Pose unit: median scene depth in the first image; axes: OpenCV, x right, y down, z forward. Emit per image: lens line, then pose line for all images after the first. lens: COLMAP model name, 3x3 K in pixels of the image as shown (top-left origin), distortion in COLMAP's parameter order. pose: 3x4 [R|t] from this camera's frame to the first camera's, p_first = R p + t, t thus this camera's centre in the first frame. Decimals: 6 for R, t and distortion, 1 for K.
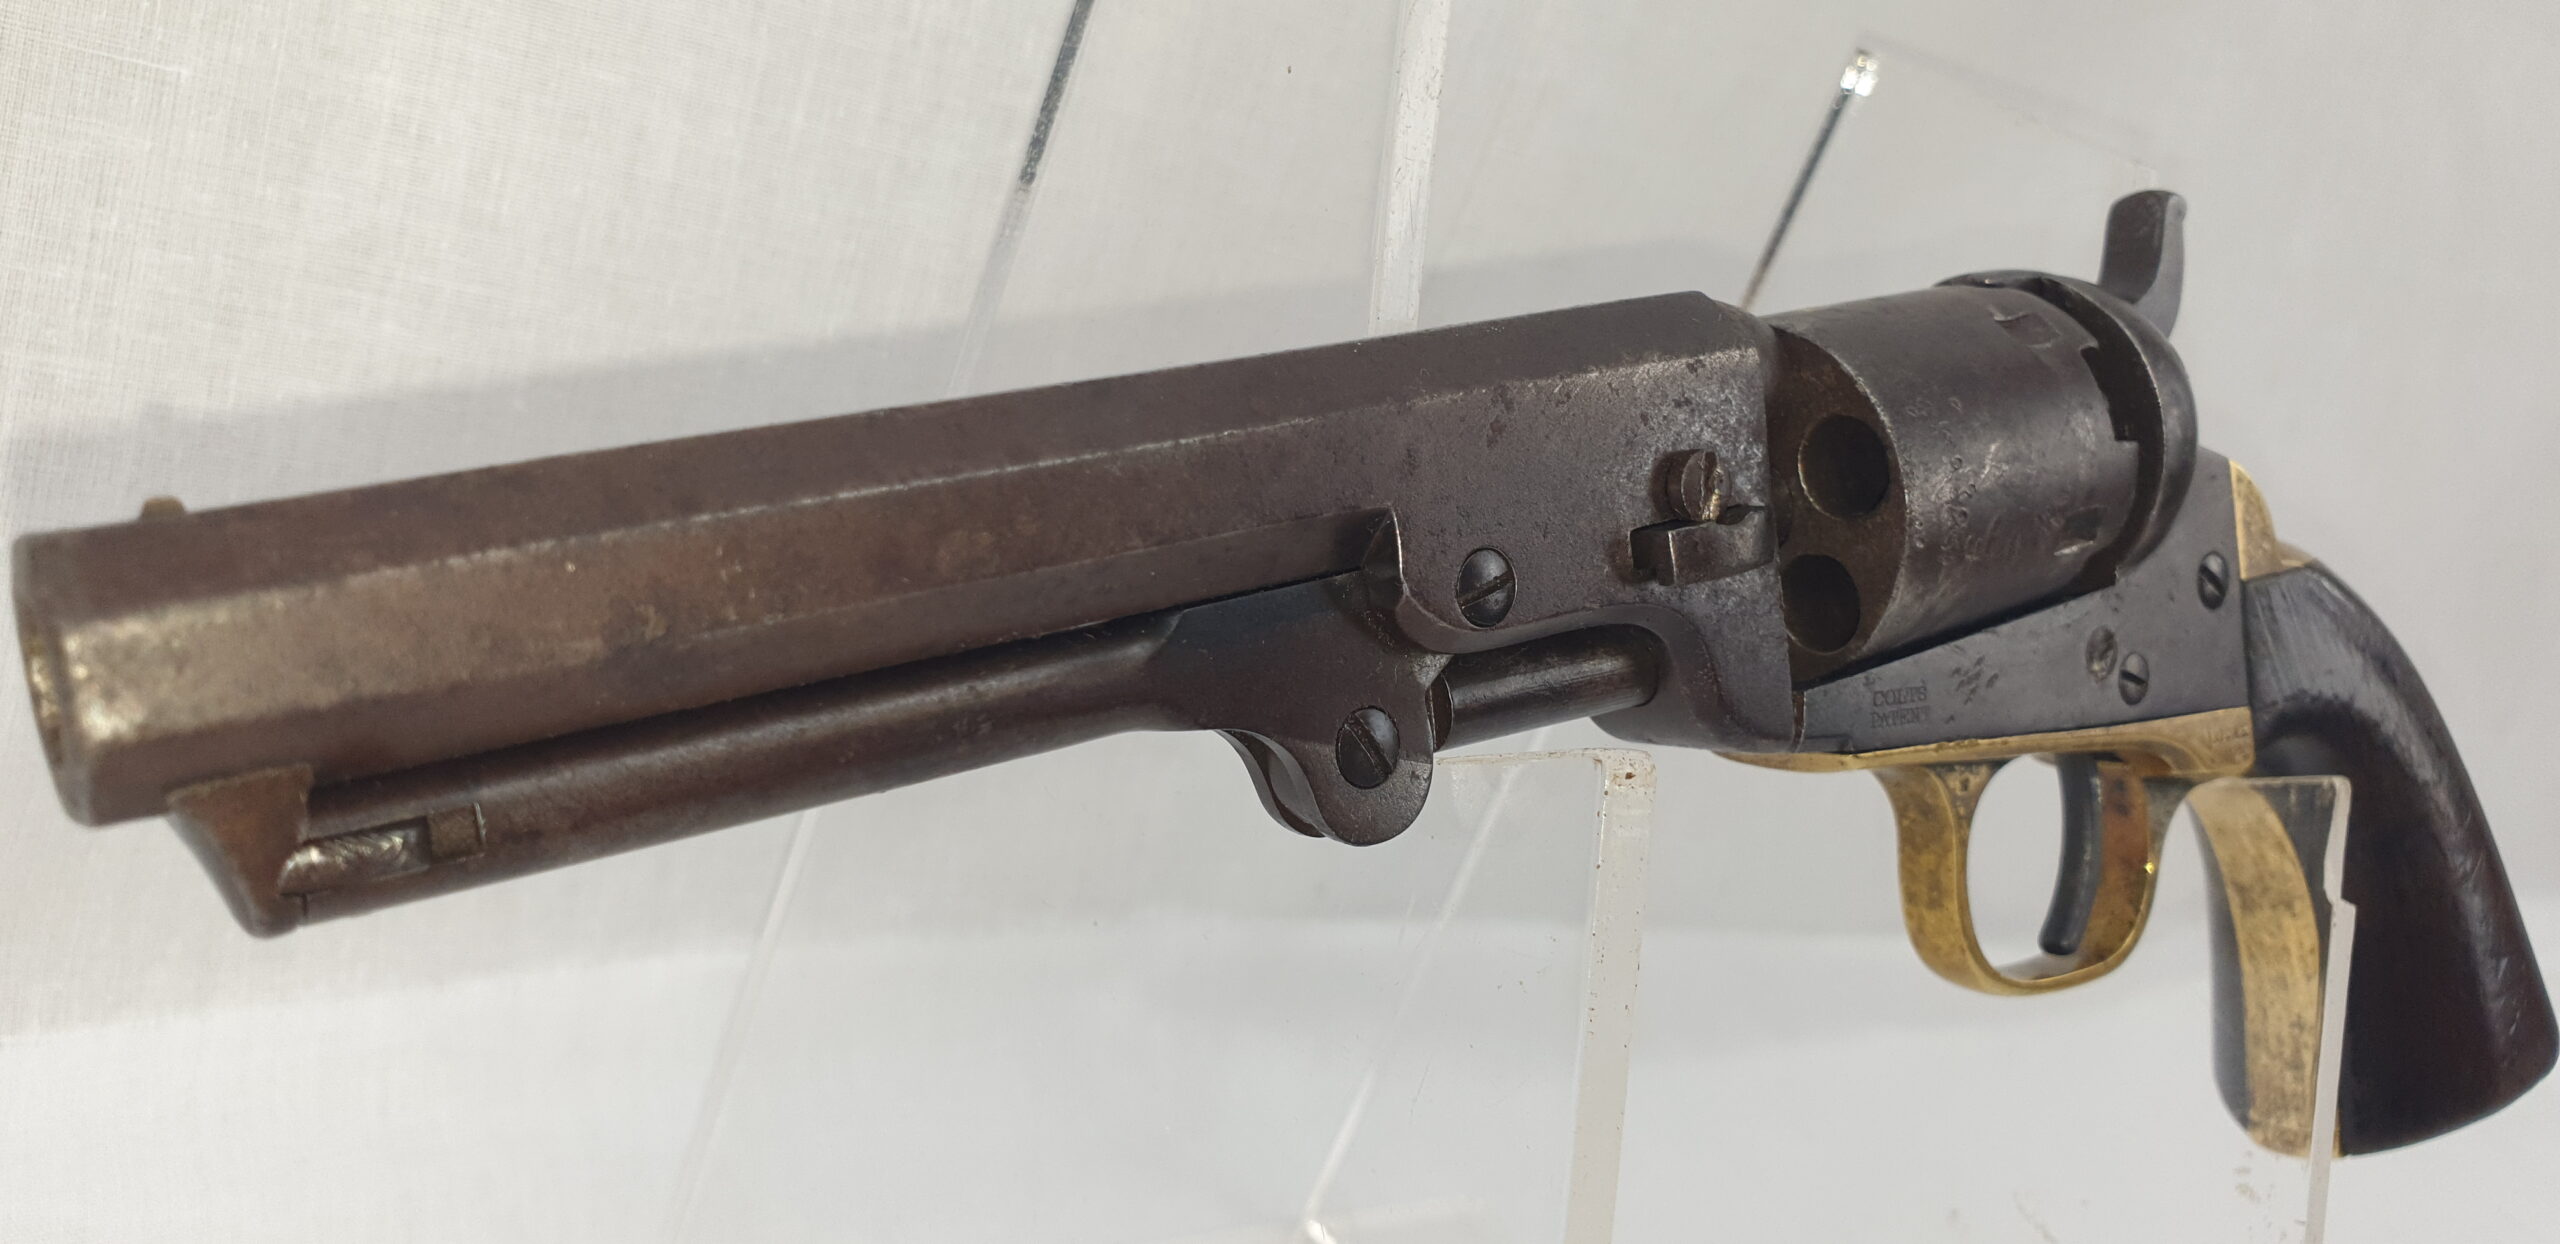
lens RADIAL K [[1920.5, 0, 1241.0], [0, 1920.5, 650.8], [0, 0, 1]] dist [0.037087, 0.000419]
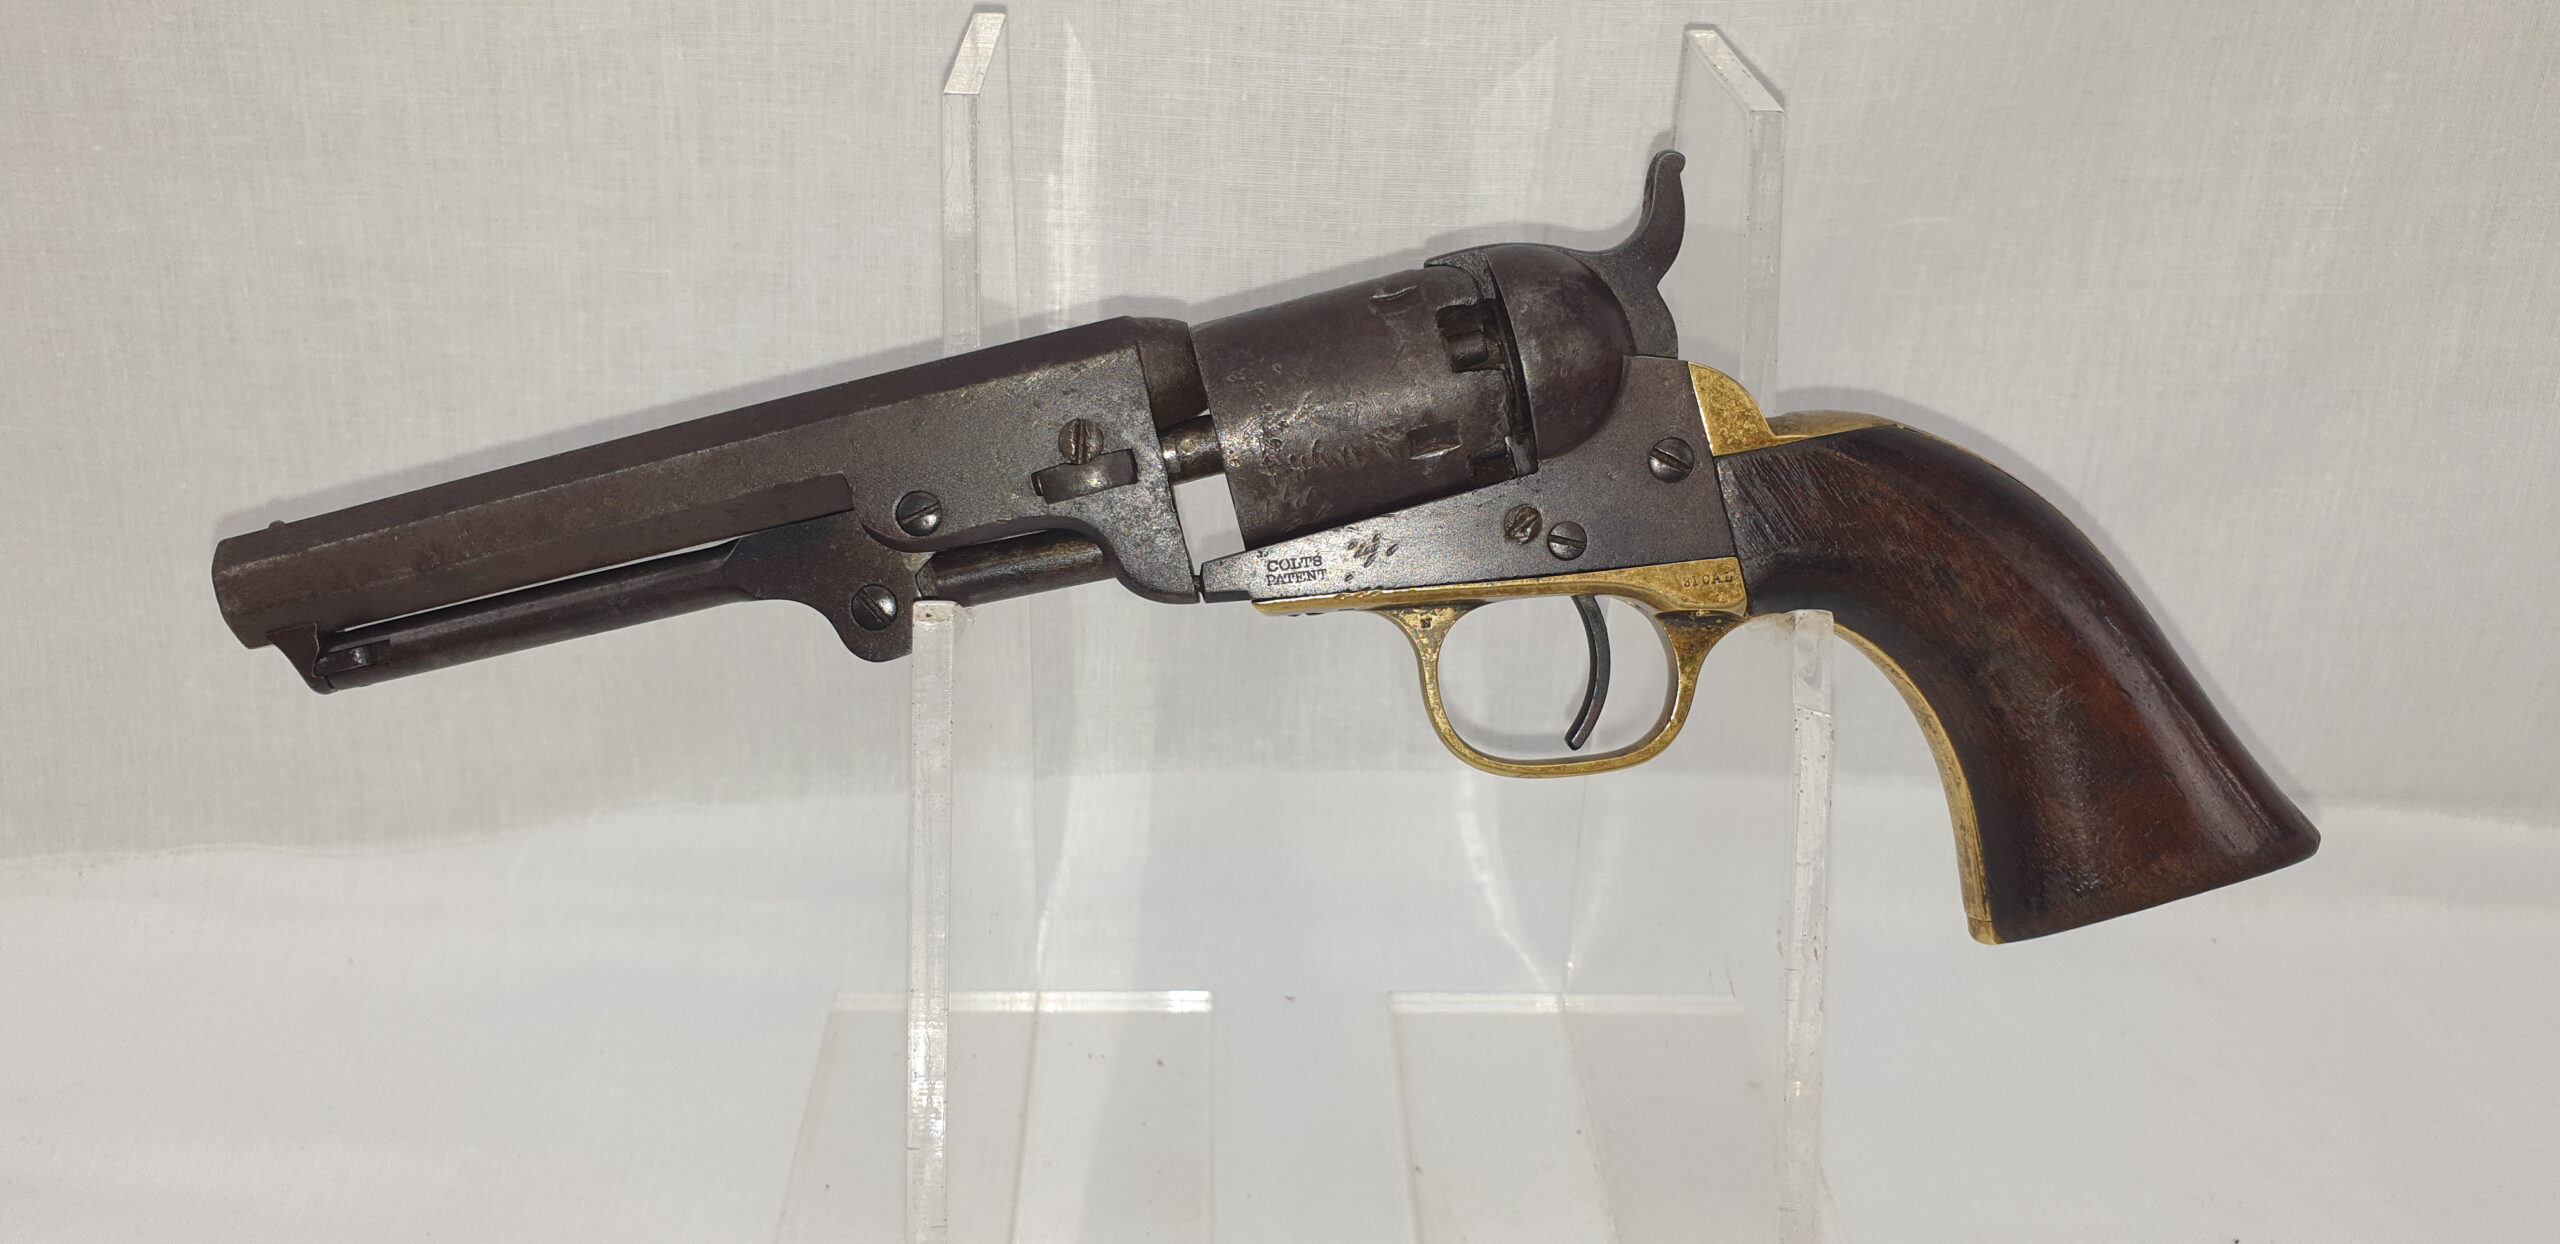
lens RADIAL K [[1866.2, 0, 1302.8], [0, 1866.2, 624.4], [0, 0, 1]] dist [0.048830, 0.000895]
pose [[0.838680, -0.033861, -0.543571, 1.286297], [0.045940, 0.998907, 0.008655, 0.066484], [0.542683, -0.032230, 0.839319, -0.241582]]
